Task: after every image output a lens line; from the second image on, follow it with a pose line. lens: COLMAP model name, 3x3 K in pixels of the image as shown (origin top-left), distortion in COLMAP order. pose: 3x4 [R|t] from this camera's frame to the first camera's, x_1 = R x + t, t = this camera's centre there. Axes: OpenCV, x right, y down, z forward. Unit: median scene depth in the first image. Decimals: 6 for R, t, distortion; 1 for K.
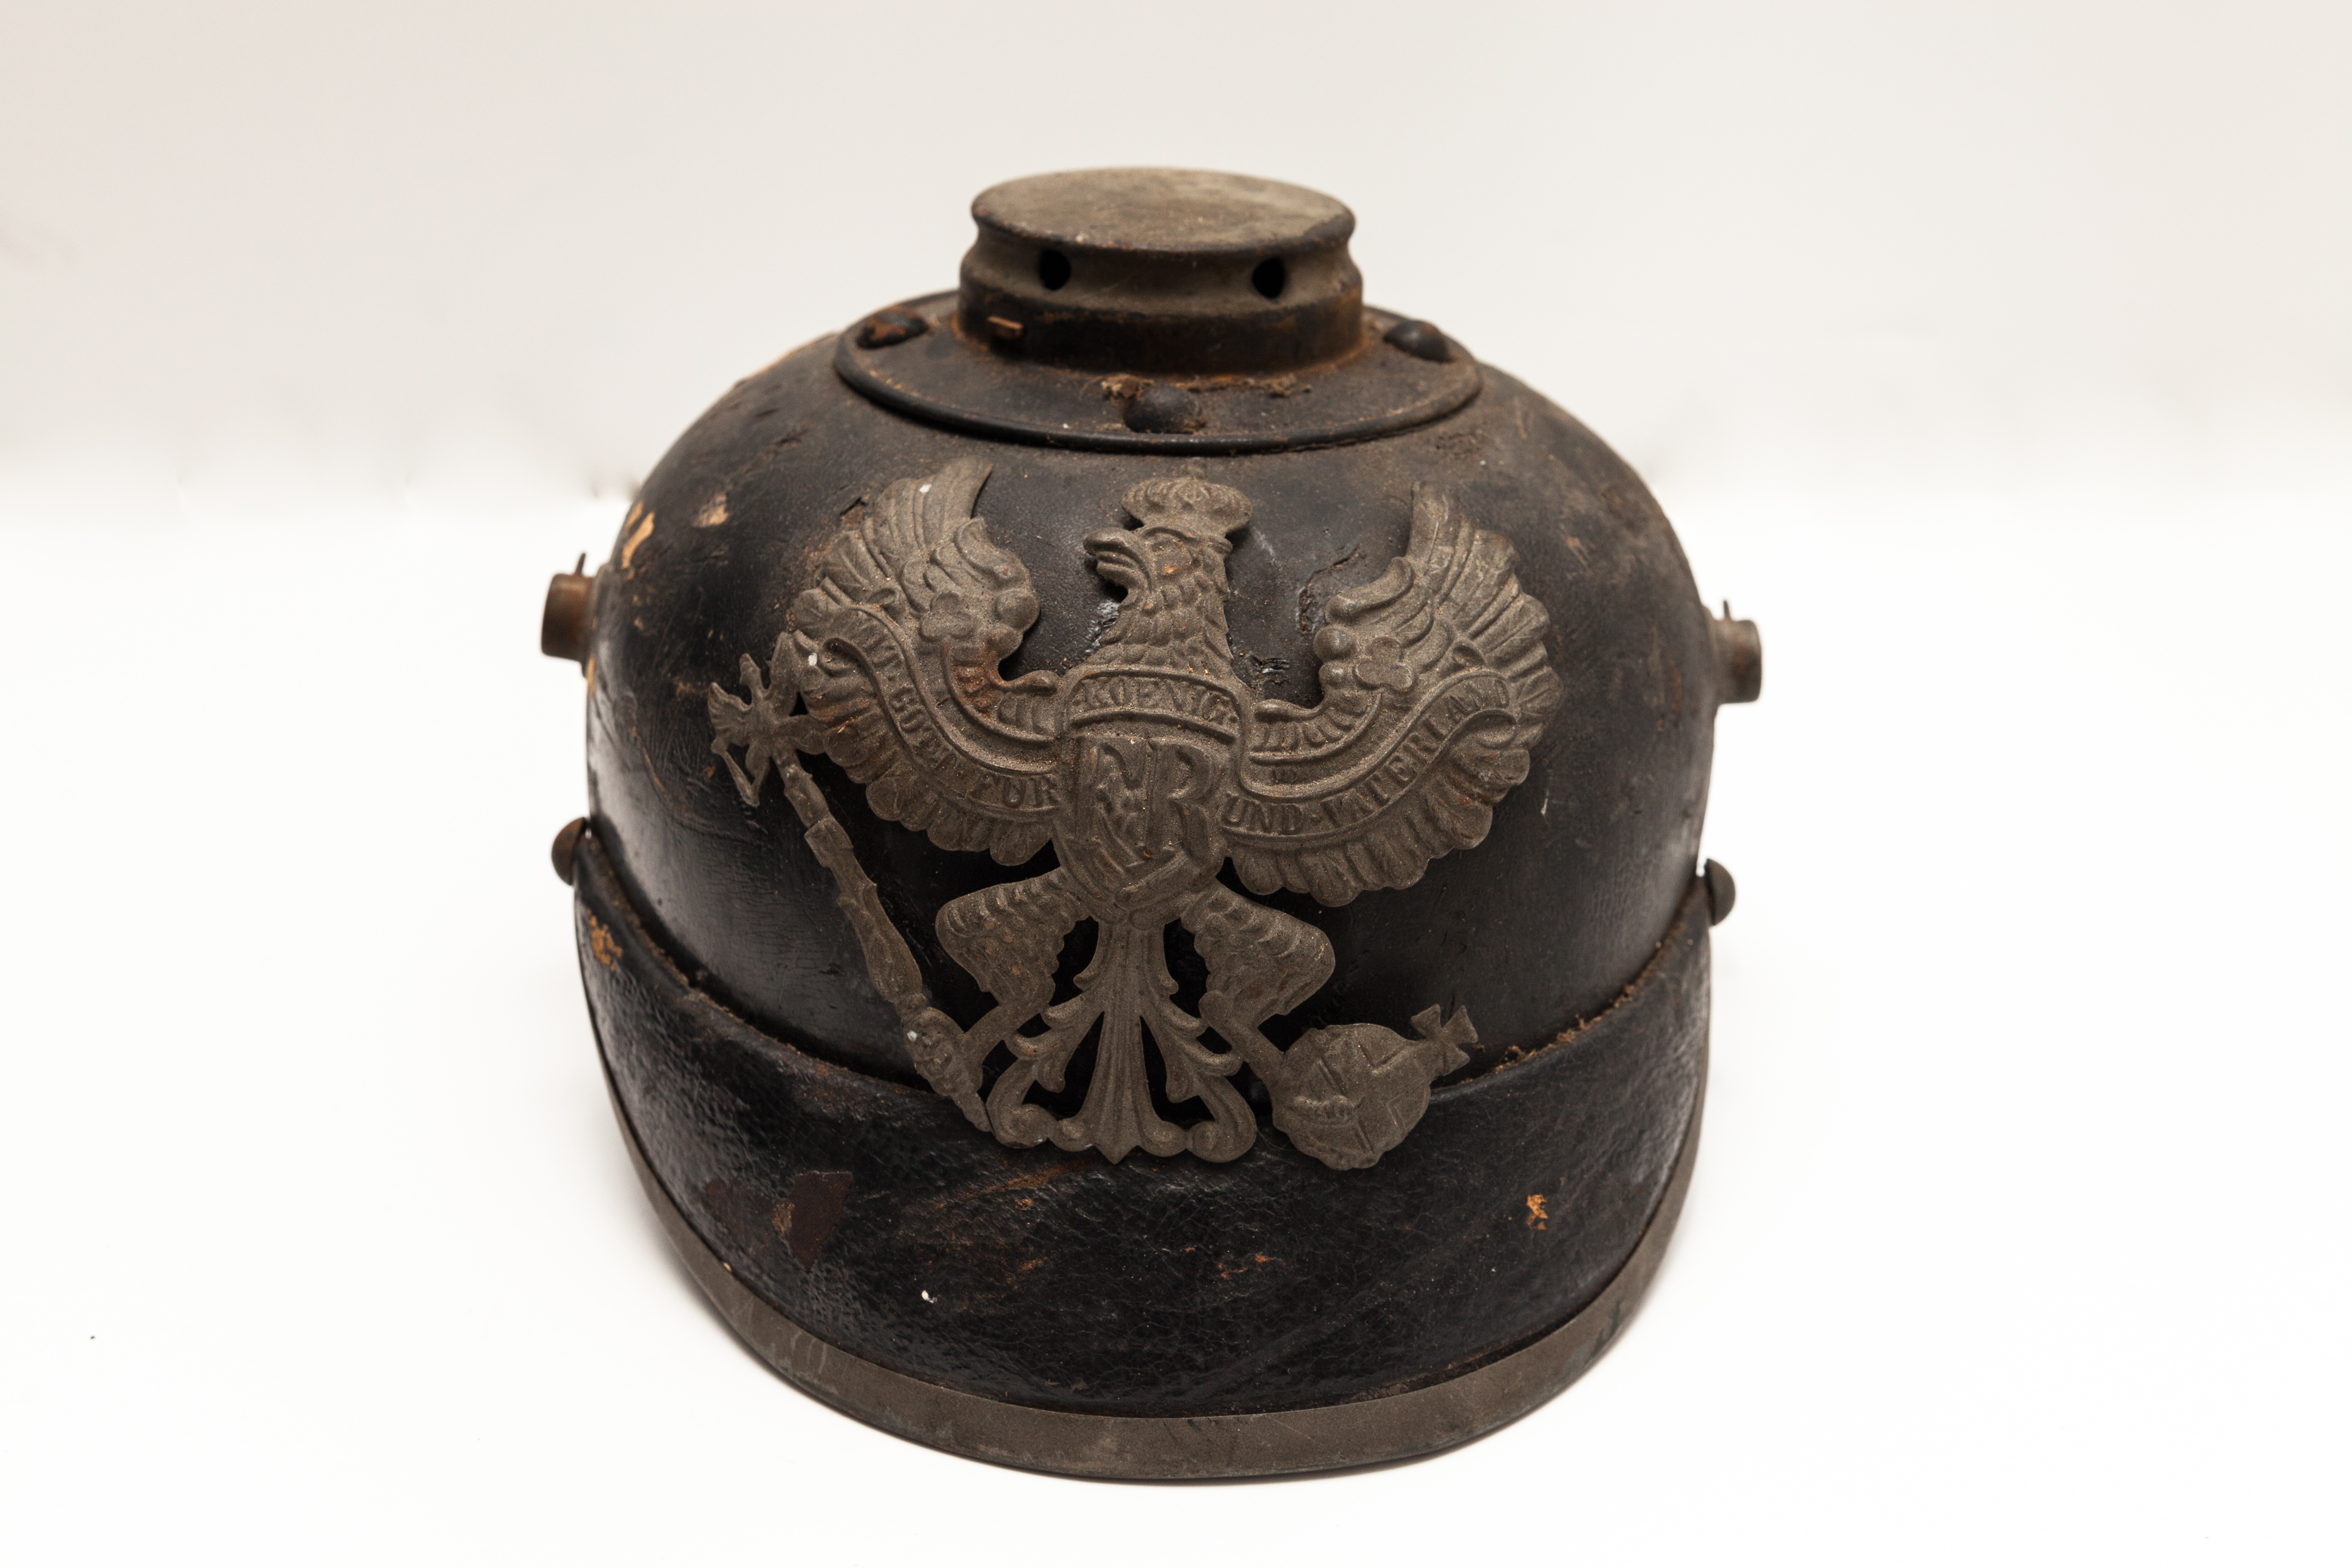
lens RADIAL K [[3054.6, 0, 1167.7], [0, 3054.6, 780.1], [0, 0, 1]] dist [0.142514, 0.000000]
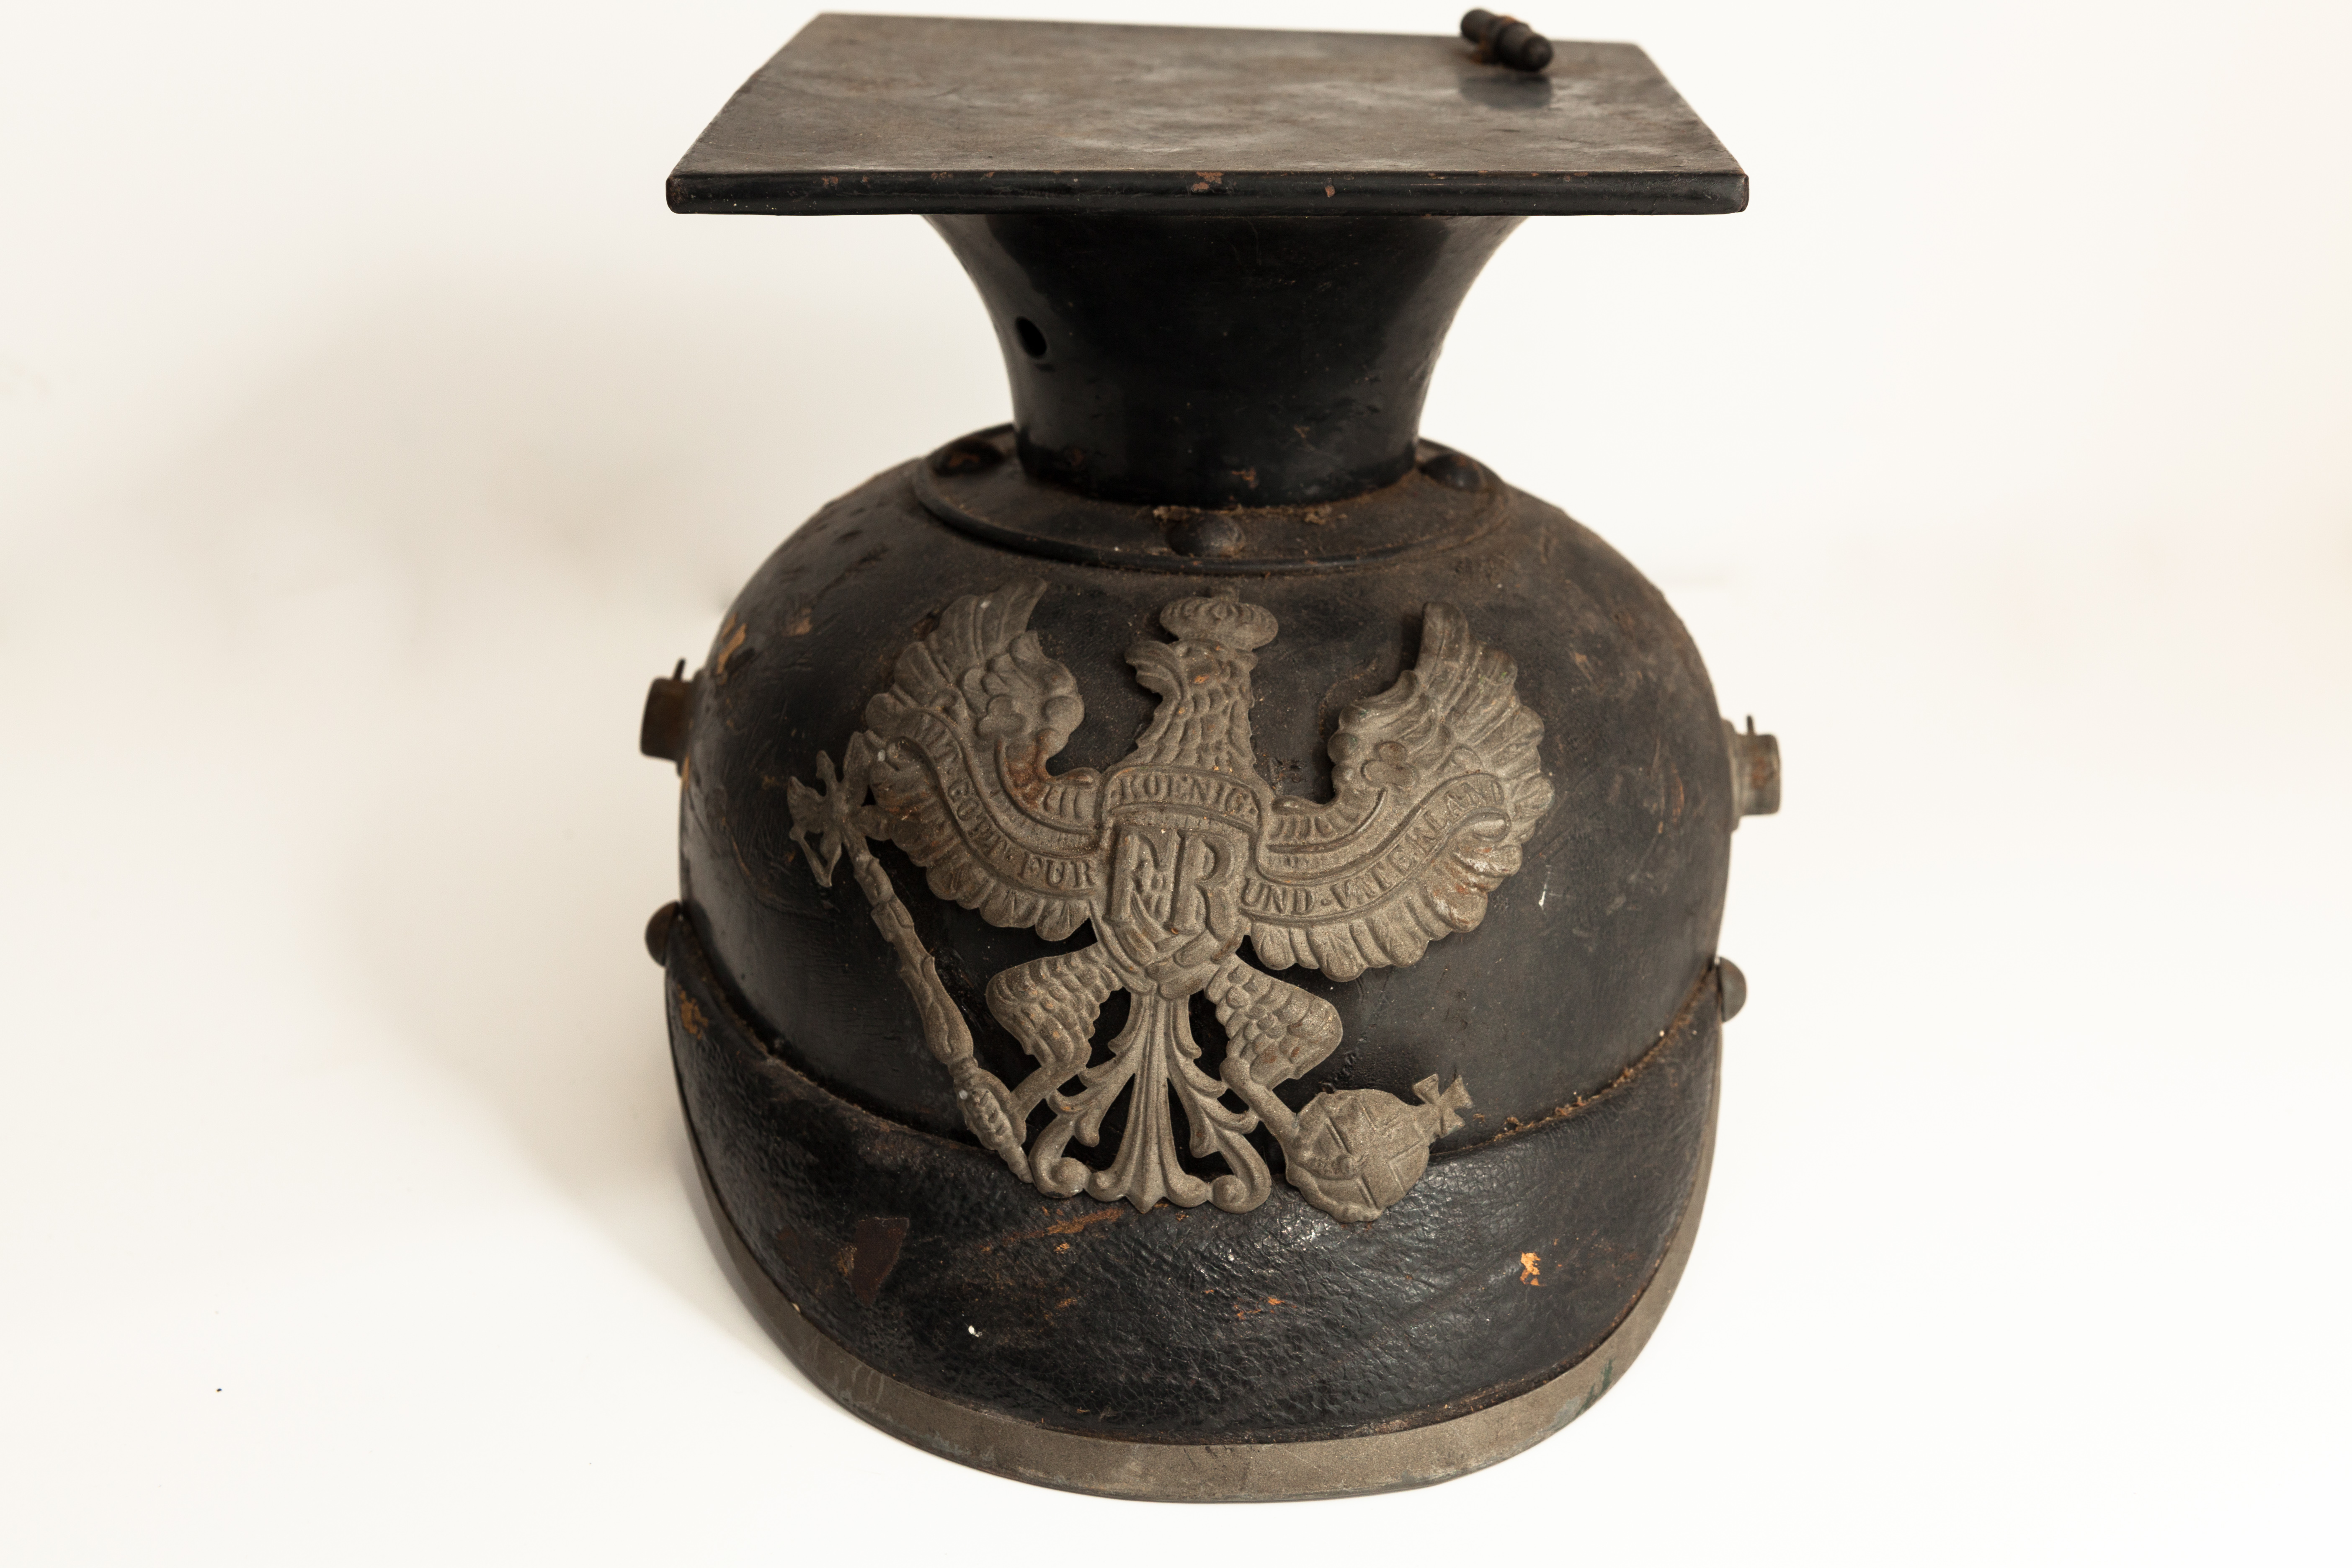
lens RADIAL K [[3491.1, 0, 1104.3], [0, 3491.1, 730.5], [0, 0, 1]] dist [0.176123, 0.000000]
pose [[0.997799, 0.011941, -0.065225, 0.049083], [-0.015776, 0.998158, -0.058589, 0.025616], [0.064405, 0.059489, 0.996149, -0.272708]]
